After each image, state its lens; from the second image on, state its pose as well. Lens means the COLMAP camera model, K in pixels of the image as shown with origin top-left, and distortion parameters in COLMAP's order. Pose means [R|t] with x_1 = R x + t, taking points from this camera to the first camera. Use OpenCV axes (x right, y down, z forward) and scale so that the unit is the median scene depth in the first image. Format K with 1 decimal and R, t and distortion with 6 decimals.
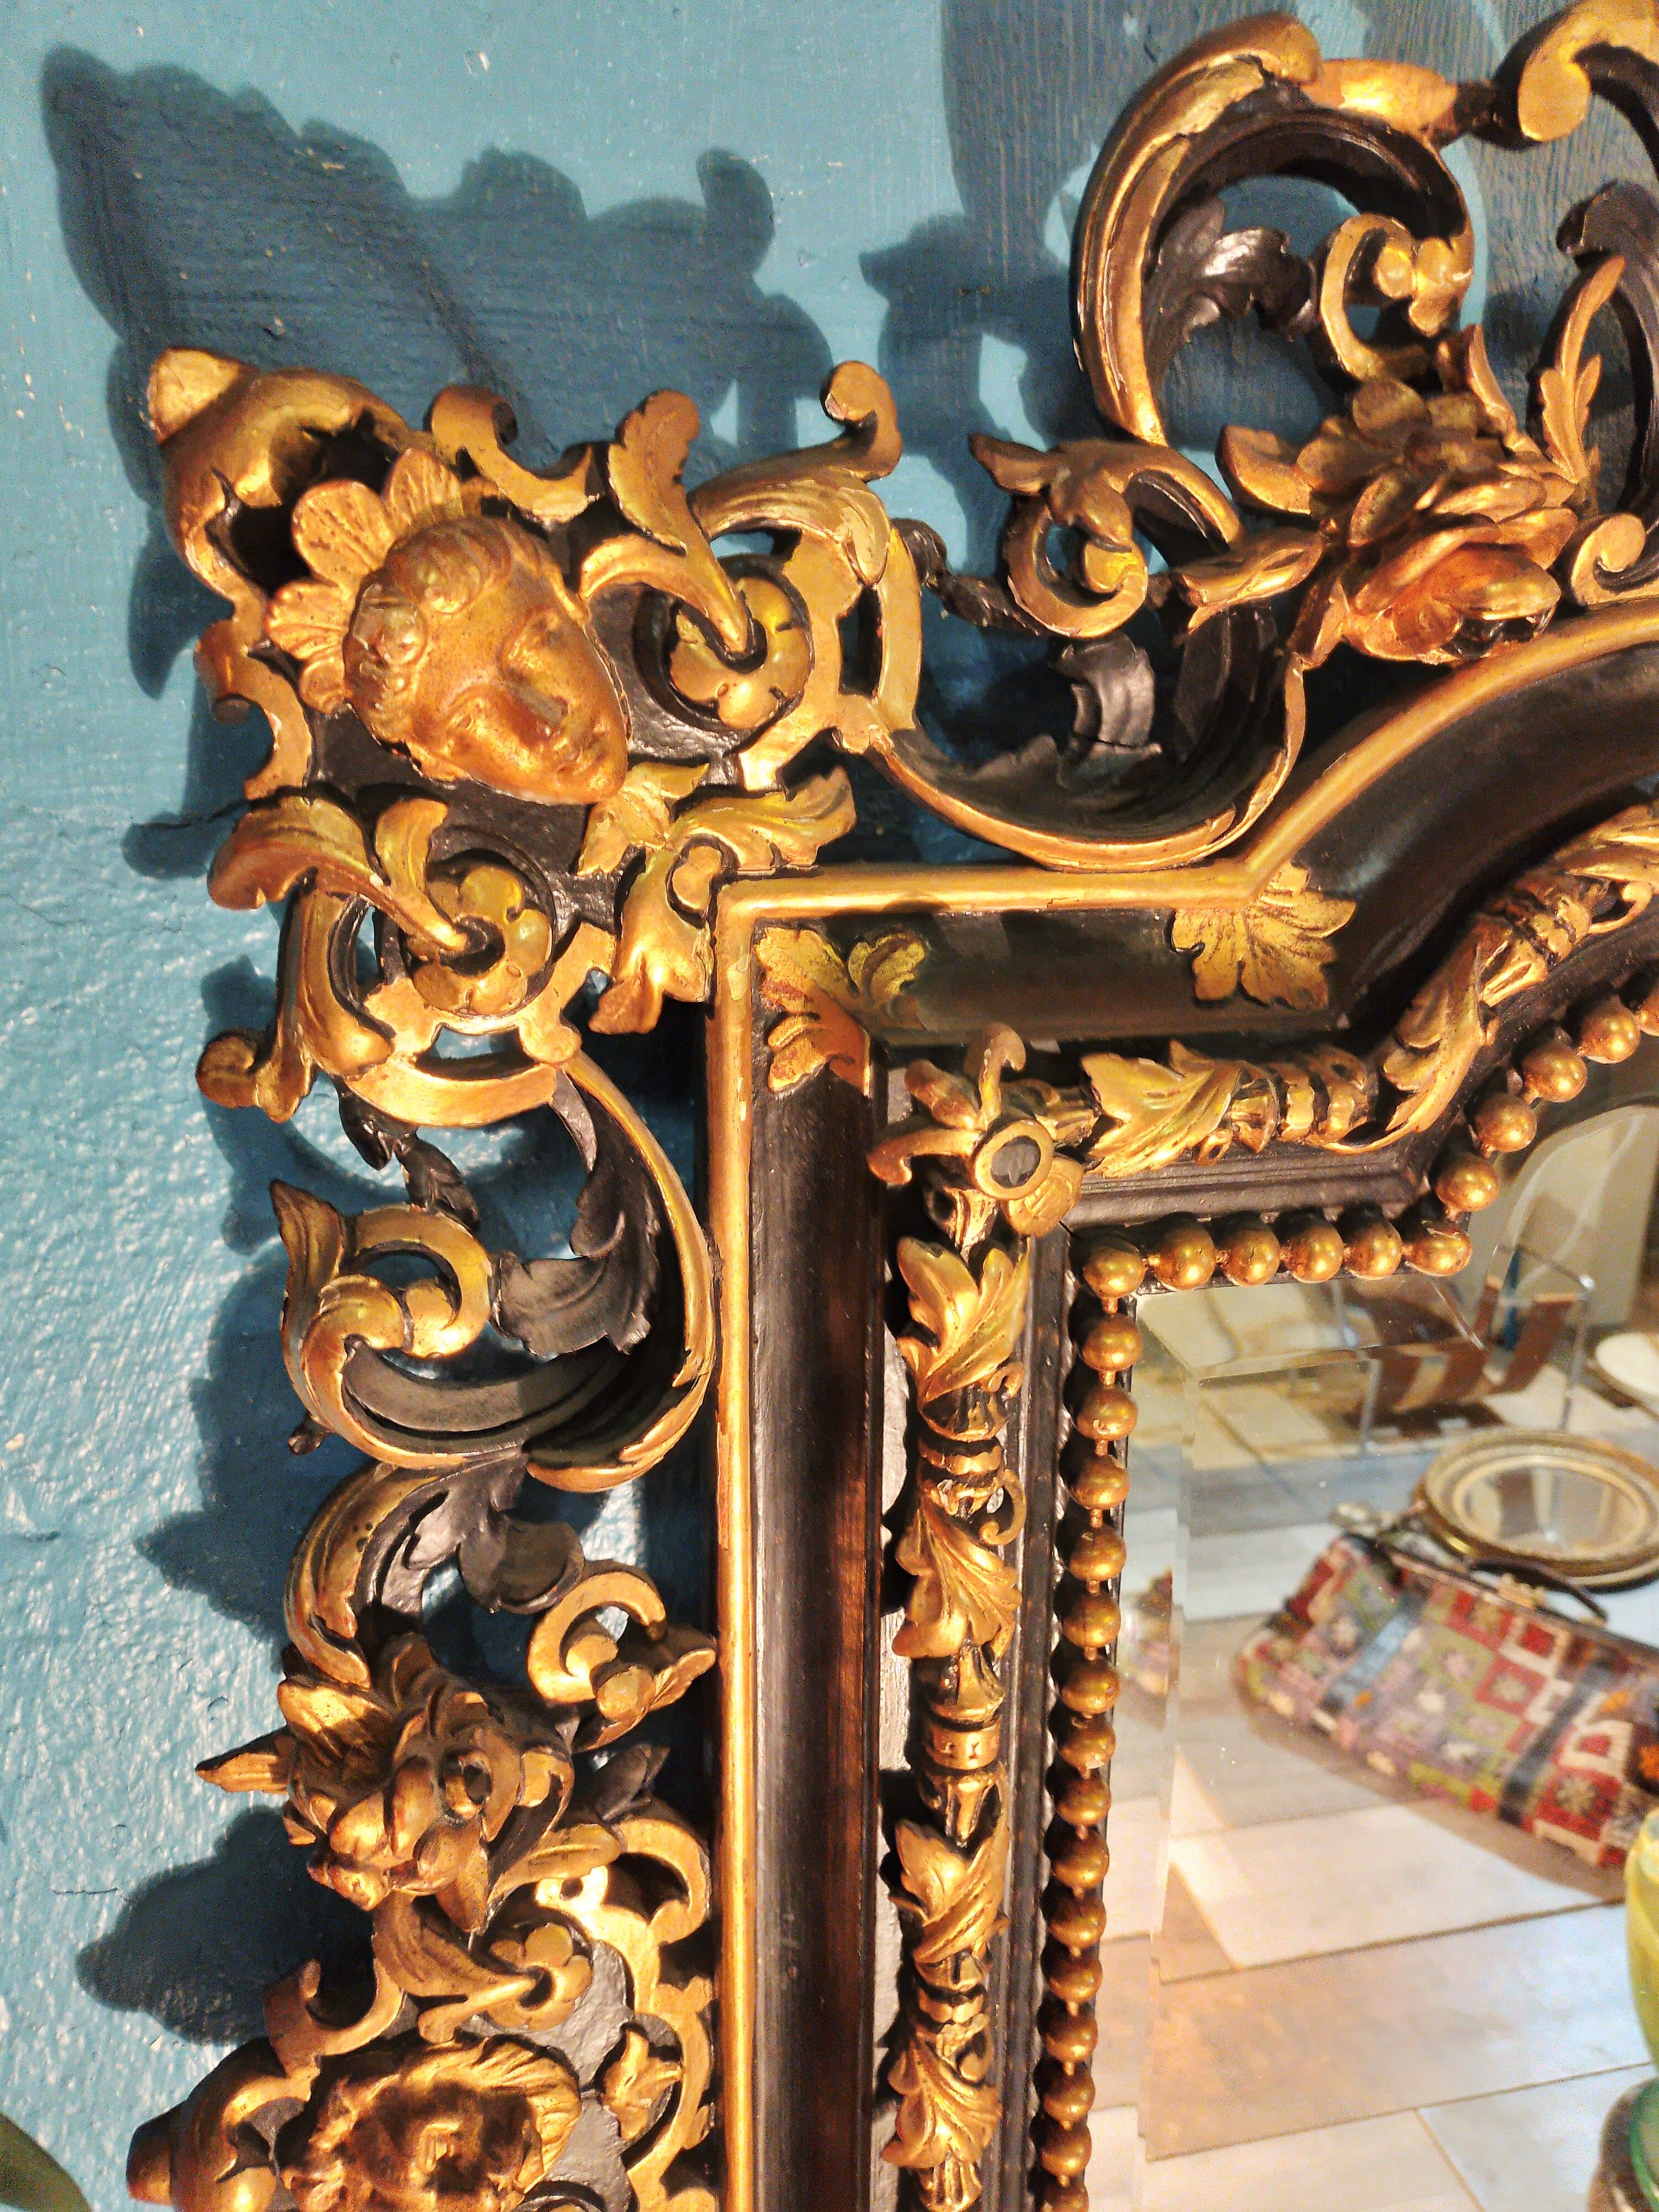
lens RADIAL K [[1663.9, 0, 829.5], [0, 1663.9, 1106.0], [0, 0, 1]] dist [0.060253, -0.101396]
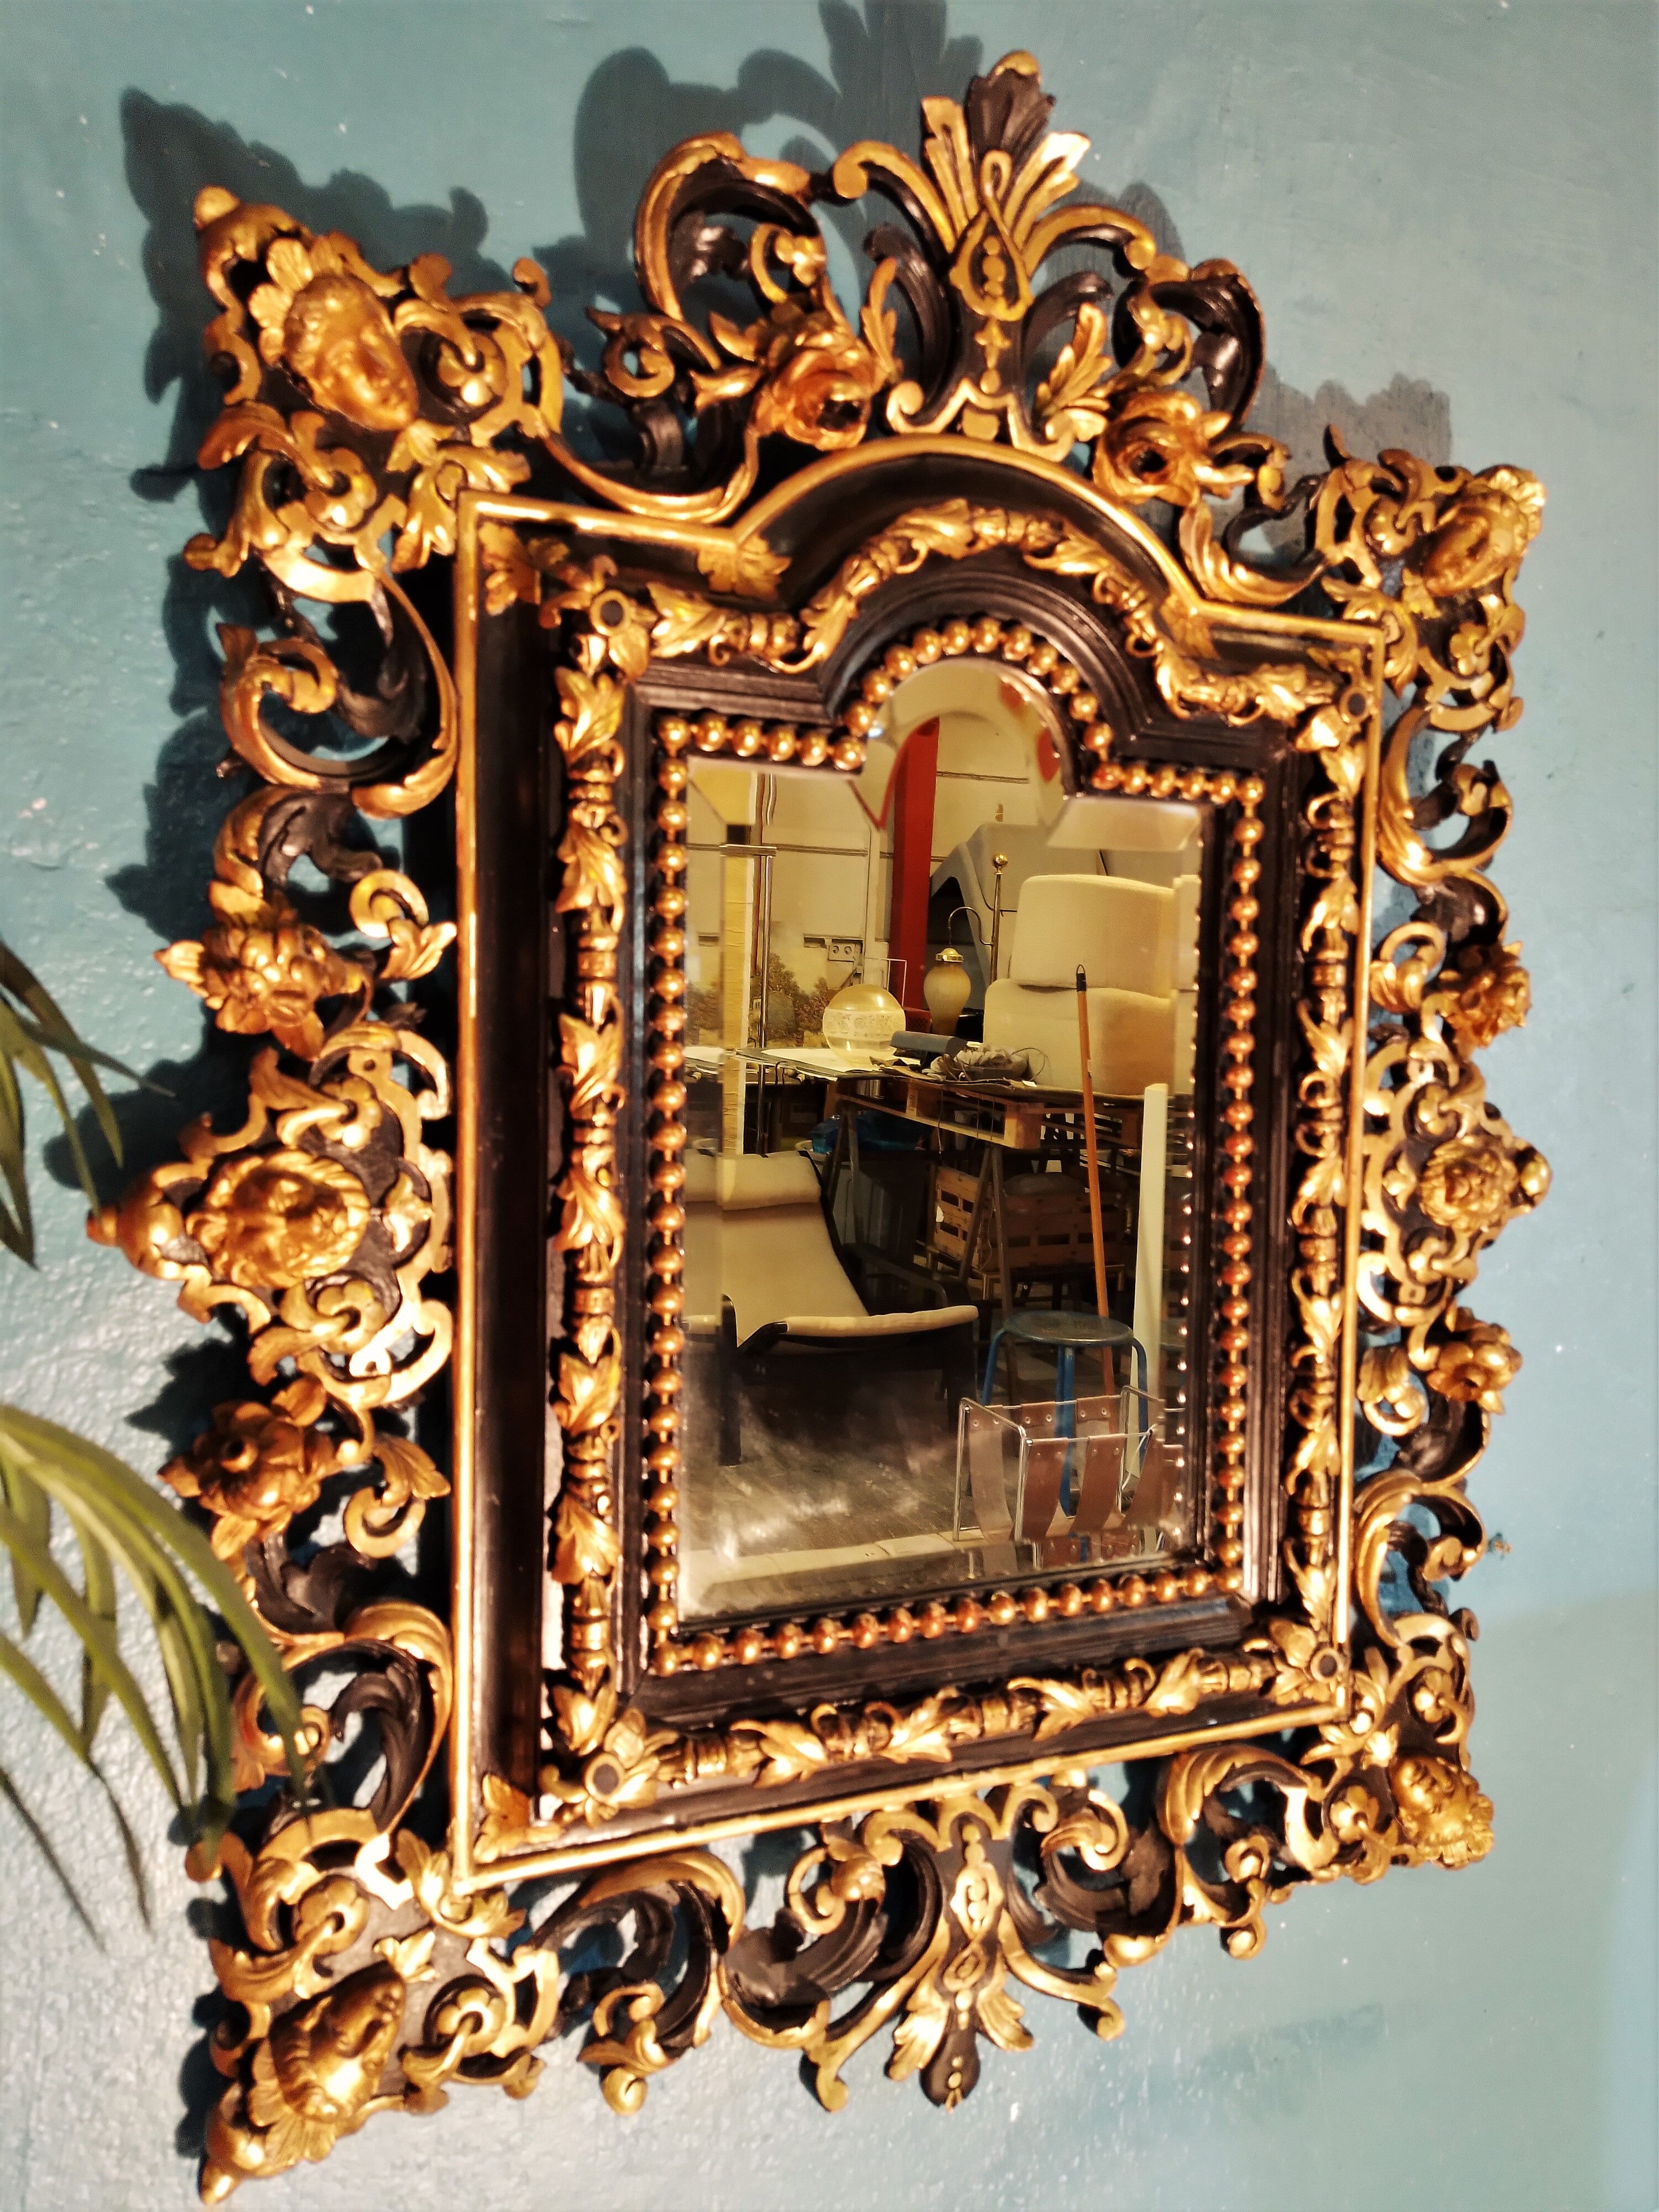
lens RADIAL K [[1624.4, 0, 829.5], [0, 1624.4, 1106.0], [0, 0, 1]] dist [0.076570, -0.105246]
pose [[0.983631, -0.002611, 0.180173, 0.011571], [0.038693, 0.979631, -0.197043, 0.962450], [-0.175989, 0.200789, 0.963697, -0.792760]]
